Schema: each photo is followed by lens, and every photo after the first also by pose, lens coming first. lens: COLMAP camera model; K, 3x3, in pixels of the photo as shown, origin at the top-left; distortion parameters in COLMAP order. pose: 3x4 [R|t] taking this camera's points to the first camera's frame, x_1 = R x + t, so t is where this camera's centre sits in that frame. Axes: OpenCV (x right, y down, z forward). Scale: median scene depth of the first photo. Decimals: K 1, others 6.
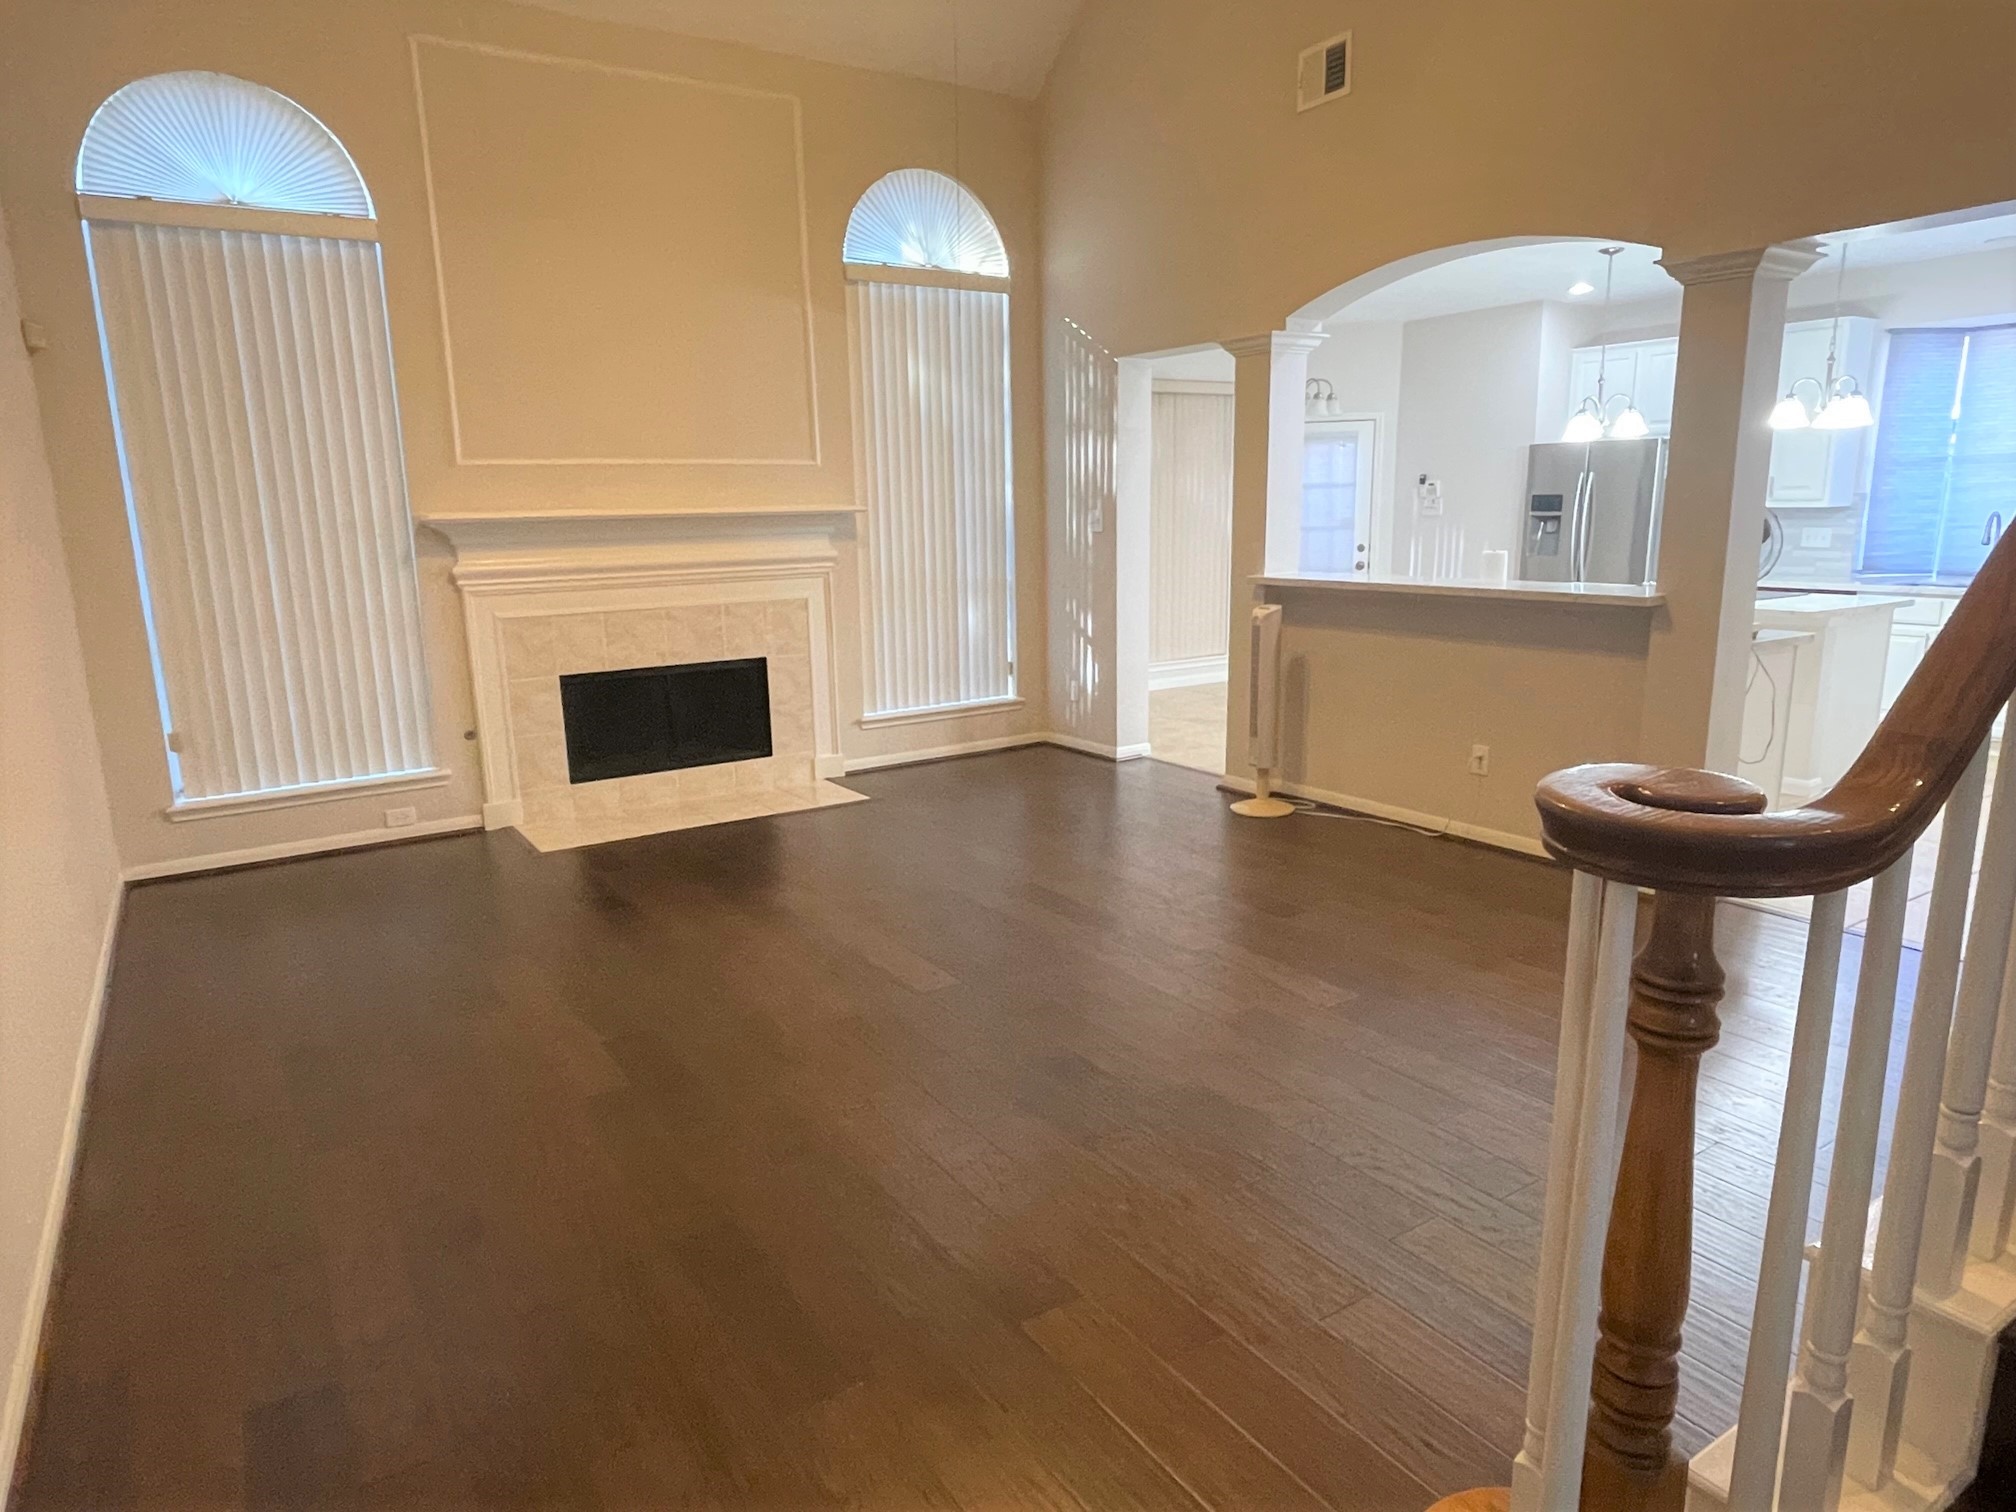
lens RADIAL K [[1227.9, 0, 1007.3], [0, 1227.9, 763.8], [0, 0, 1]] dist [-0.000682, 0.001753]
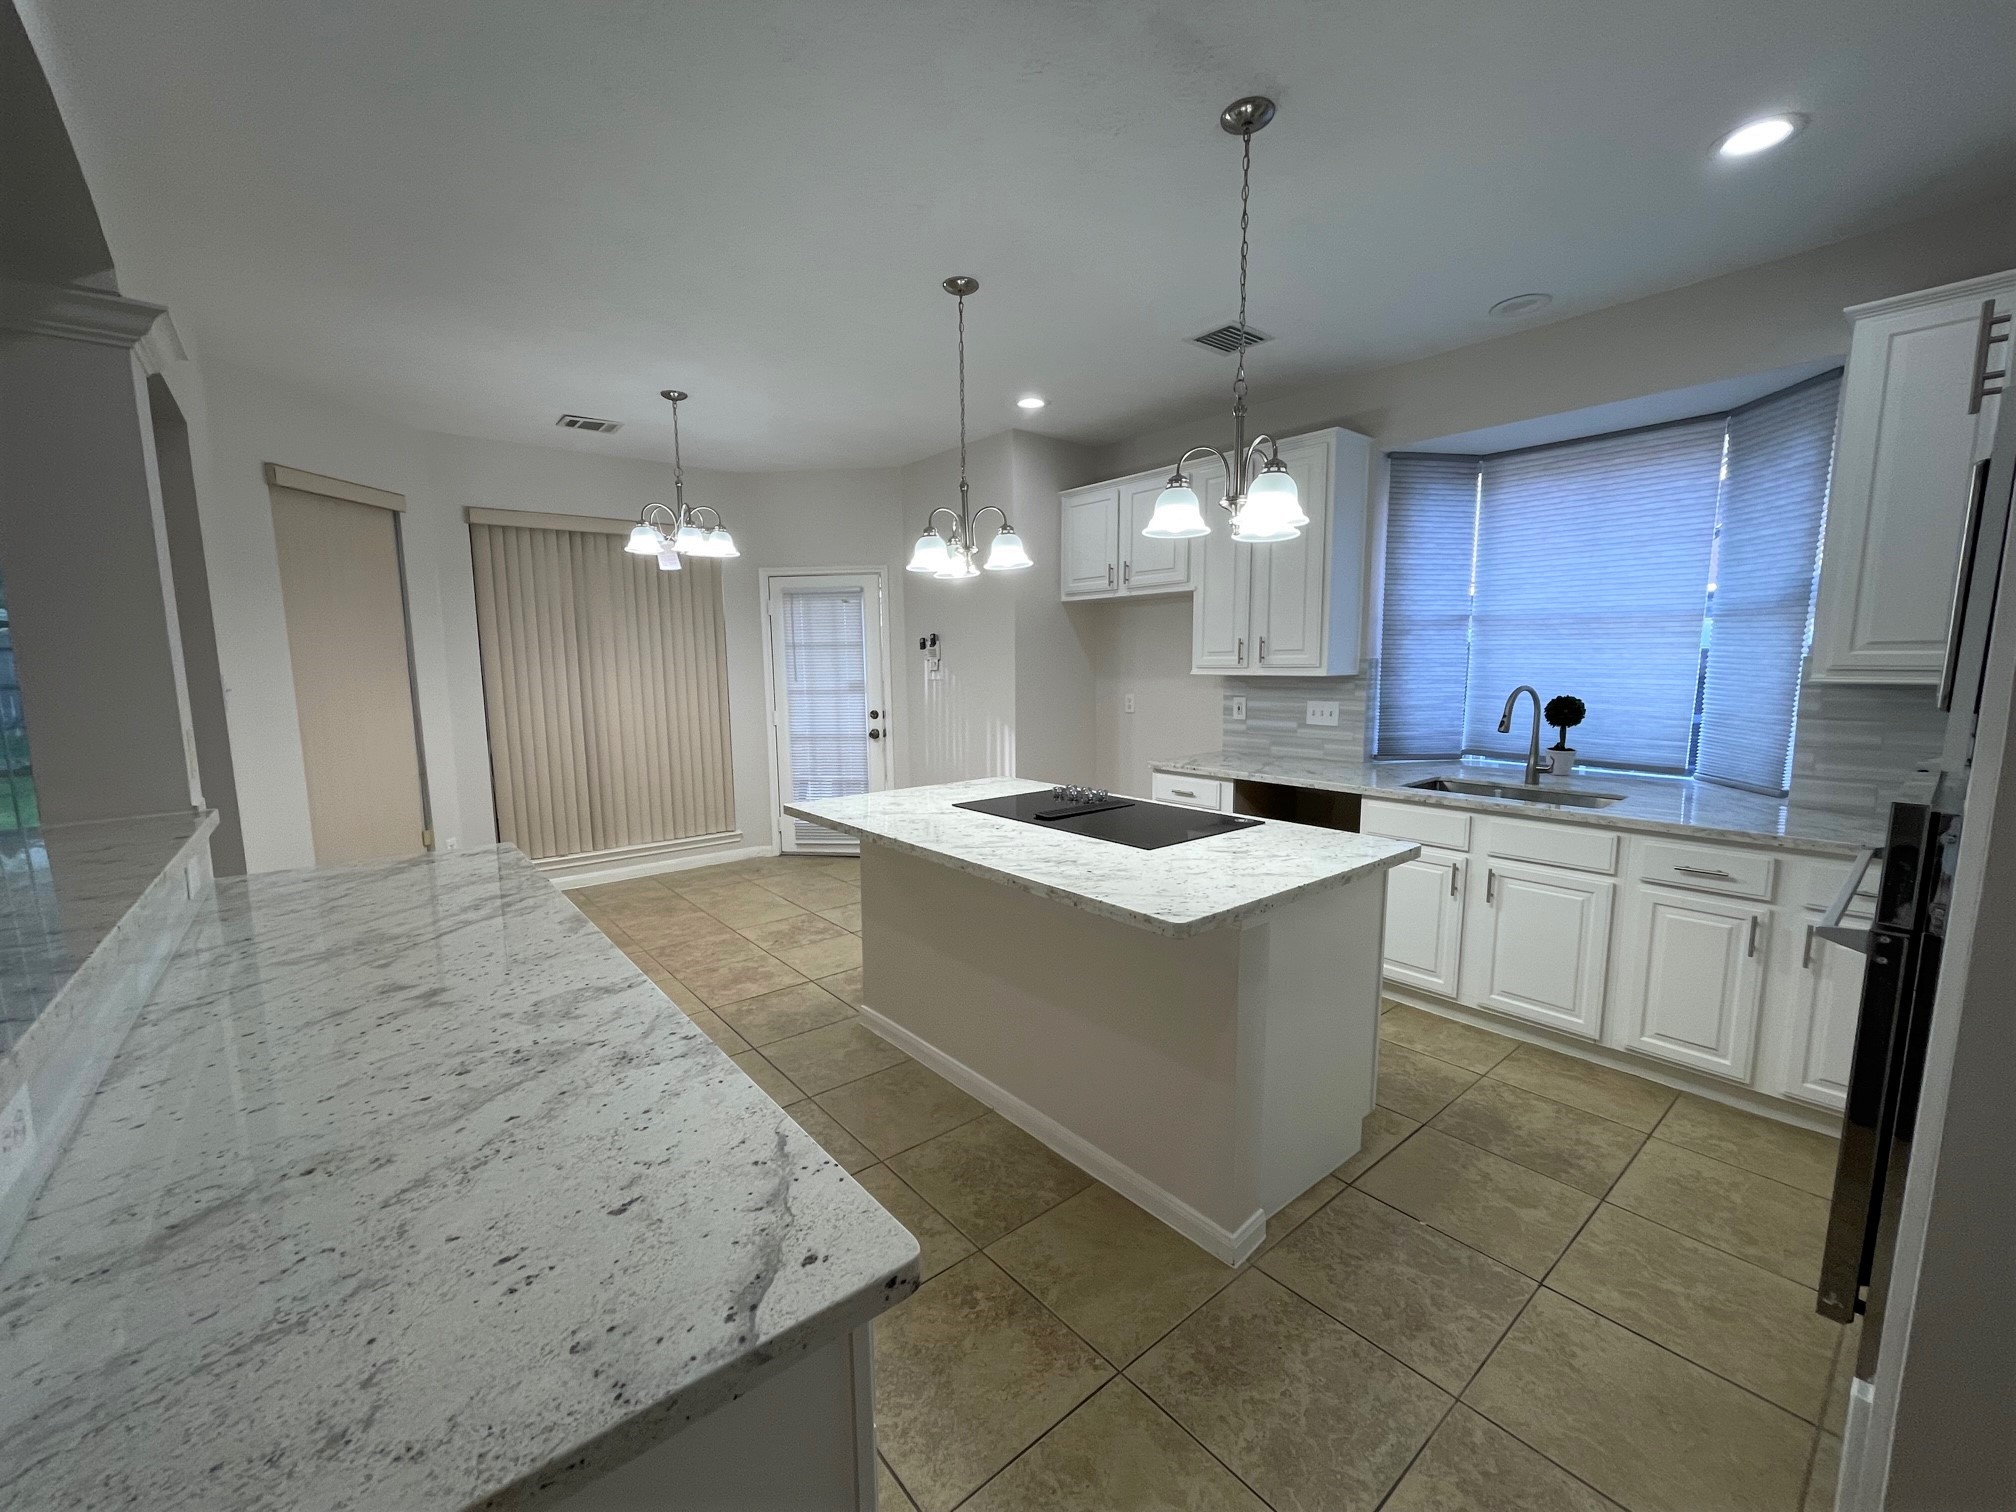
lens RADIAL K [[811.8, 0, 1006.3], [0, 811.8, 764.4], [0, 0, 1]] dist [-0.003172, 0.000998]
pose [[0.993986, -0.005523, 0.109371, 0.400029], [0.014594, 0.996500, -0.082314, -0.111784], [-0.108533, 0.083416, 0.990587, 0.507798]]
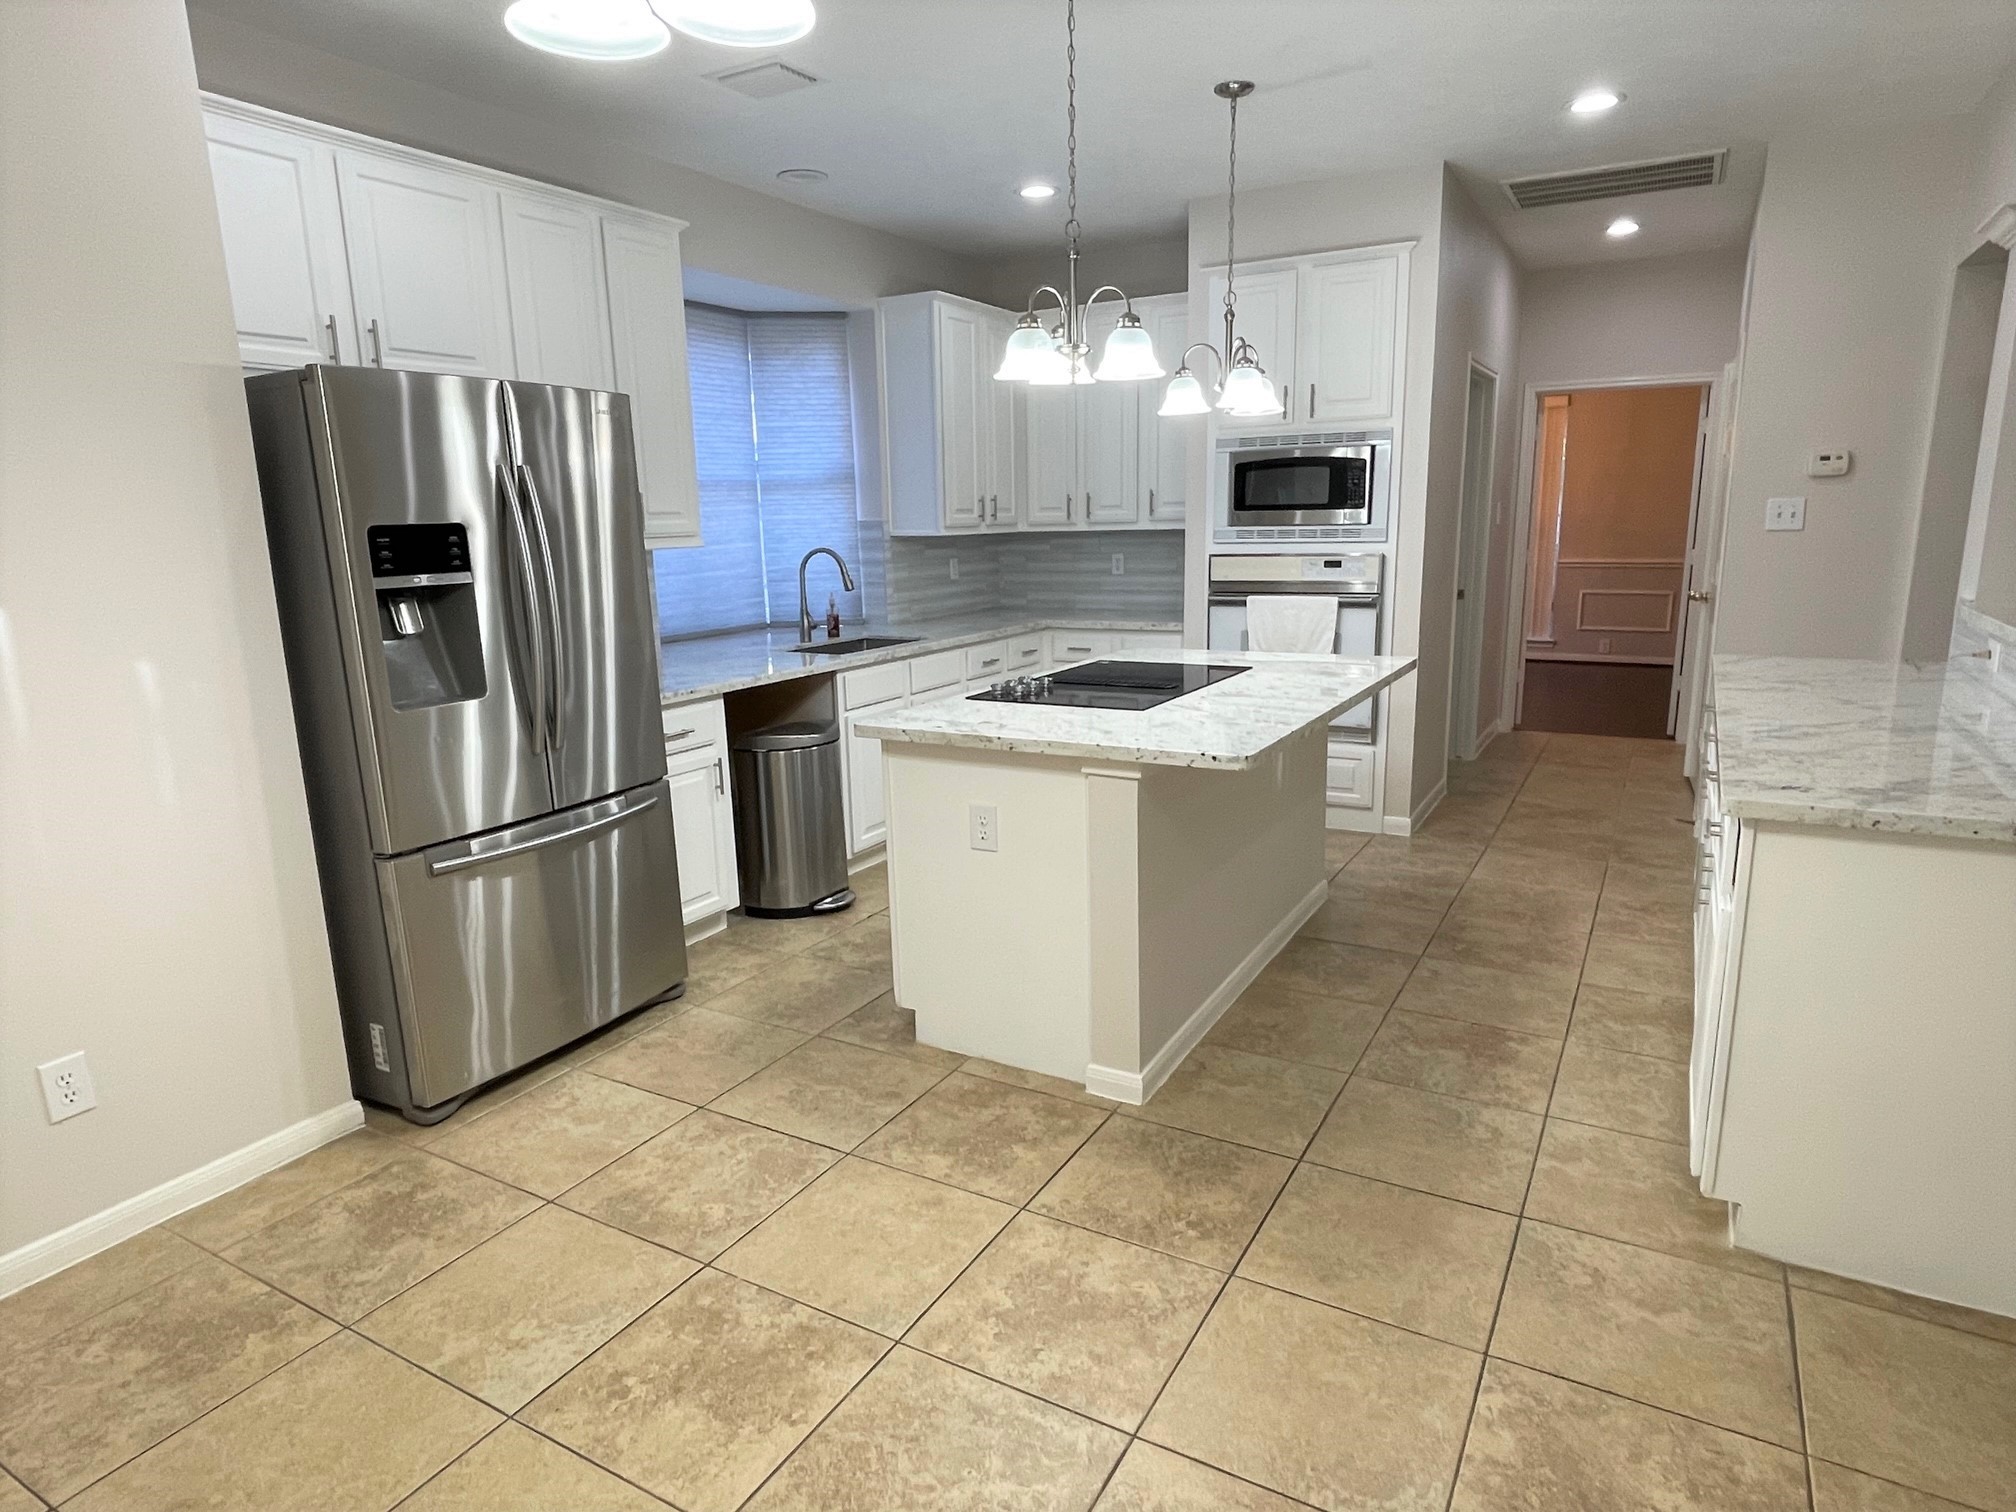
lens RADIAL K [[1165.2, 0, 1000.0], [0, 1165.2, 760.6], [0, 0, 1]] dist [0.004244, -0.005314]
pose [[-0.441935, -0.157409, 0.883129, 0.083887], [0.219365, 0.935630, 0.276541, -0.228258], [-0.869812, 0.315941, -0.378958, 1.080235]]
